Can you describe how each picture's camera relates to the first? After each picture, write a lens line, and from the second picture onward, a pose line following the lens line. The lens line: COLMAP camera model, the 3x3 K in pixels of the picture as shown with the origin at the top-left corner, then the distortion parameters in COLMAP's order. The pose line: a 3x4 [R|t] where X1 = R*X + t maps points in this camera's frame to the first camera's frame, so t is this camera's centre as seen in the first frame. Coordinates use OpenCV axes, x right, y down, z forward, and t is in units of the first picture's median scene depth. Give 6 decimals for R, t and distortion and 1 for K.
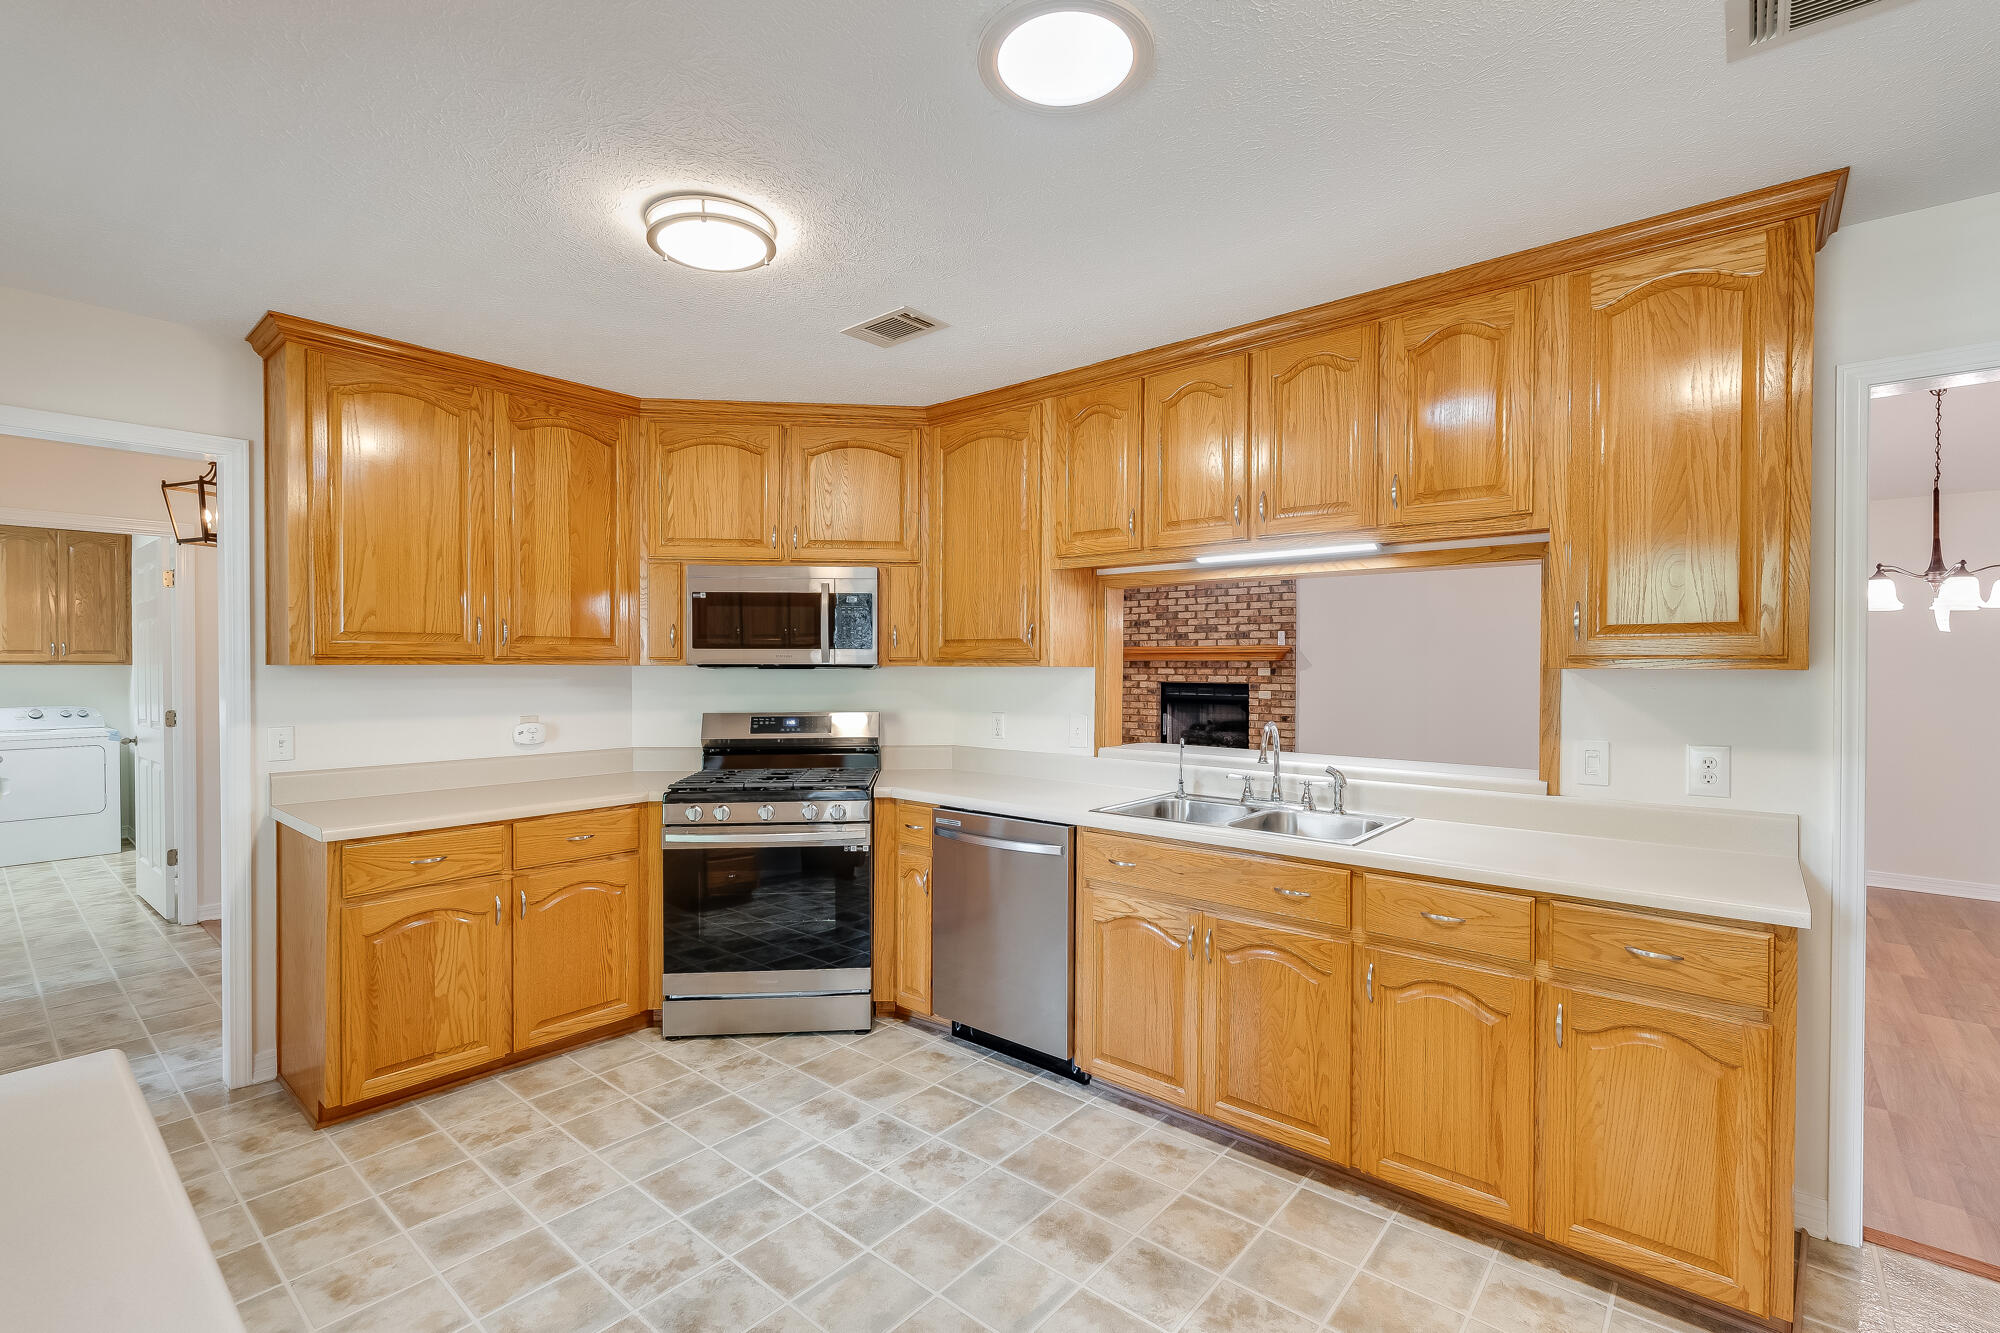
lens RADIAL K [[890.5, 0, 1000.0], [0, 890.5, 666.5], [0, 0, 1]] dist [-0.000074, 0.000091]
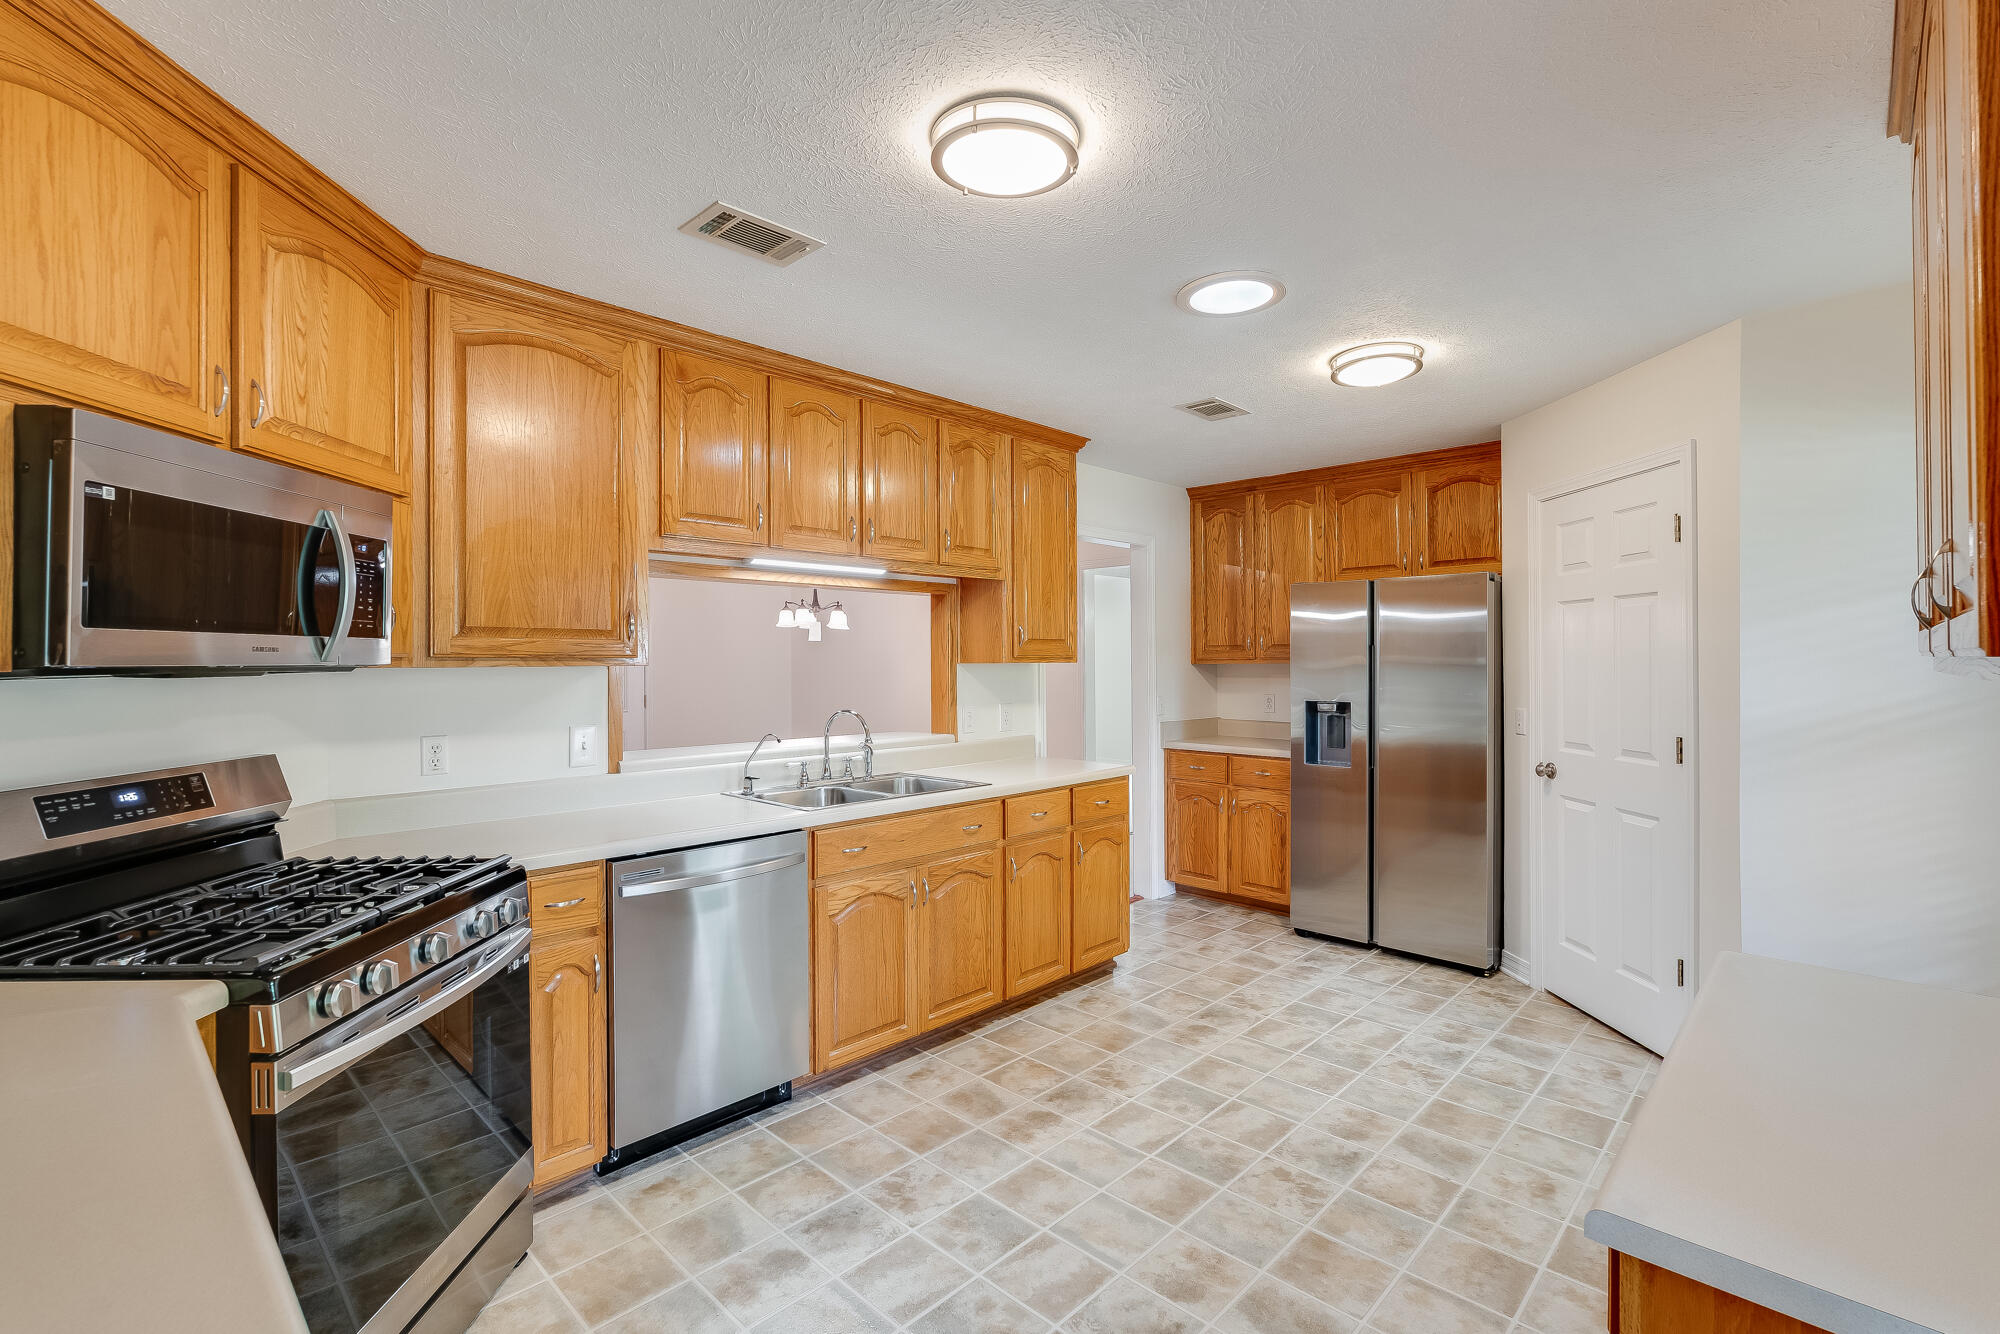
lens RADIAL K [[877.2, 0, 1002.8], [0, 877.2, 658.2], [0, 0, 1]] dist [-0.023160, 0.000159]
pose [[0.070668, 0.000513, 0.997500, -0.846847], [0.006946, 0.999975, -0.001006, -0.004568], [-0.997476, 0.006999, 0.070662, 0.714608]]
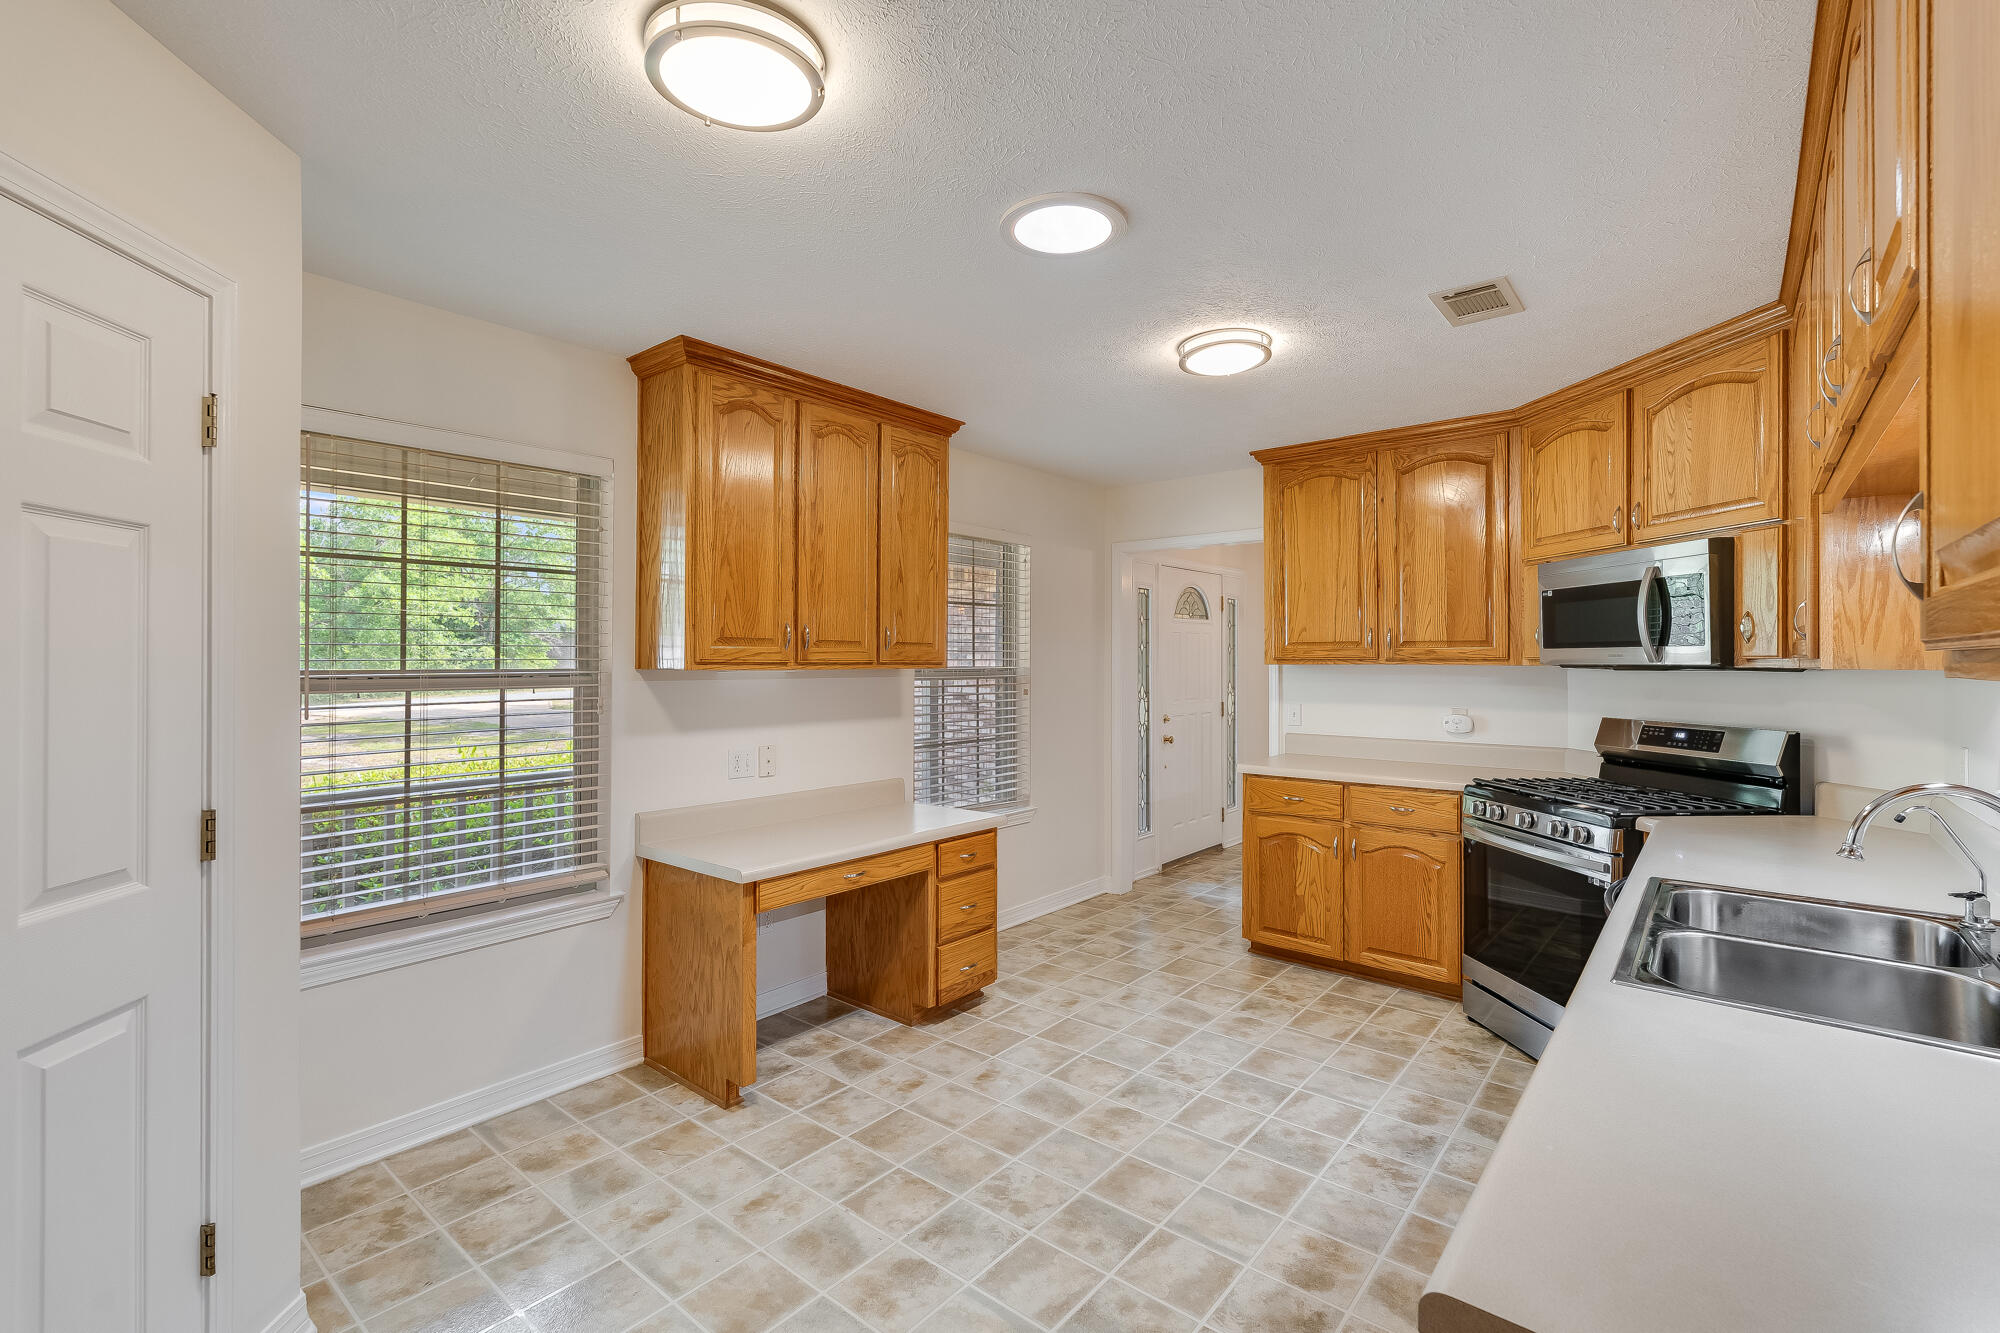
lens RADIAL K [[891.1, 0, 997.7], [0, 891.1, 655.9], [0, 0, 1]] dist [-0.000893, 0.000011]
pose [[0.006861, -0.007533, -0.999948, 0.783695], [-0.004242, 0.999962, -0.007562, -0.002967], [0.999967, 0.004293, 0.006829, 0.486484]]
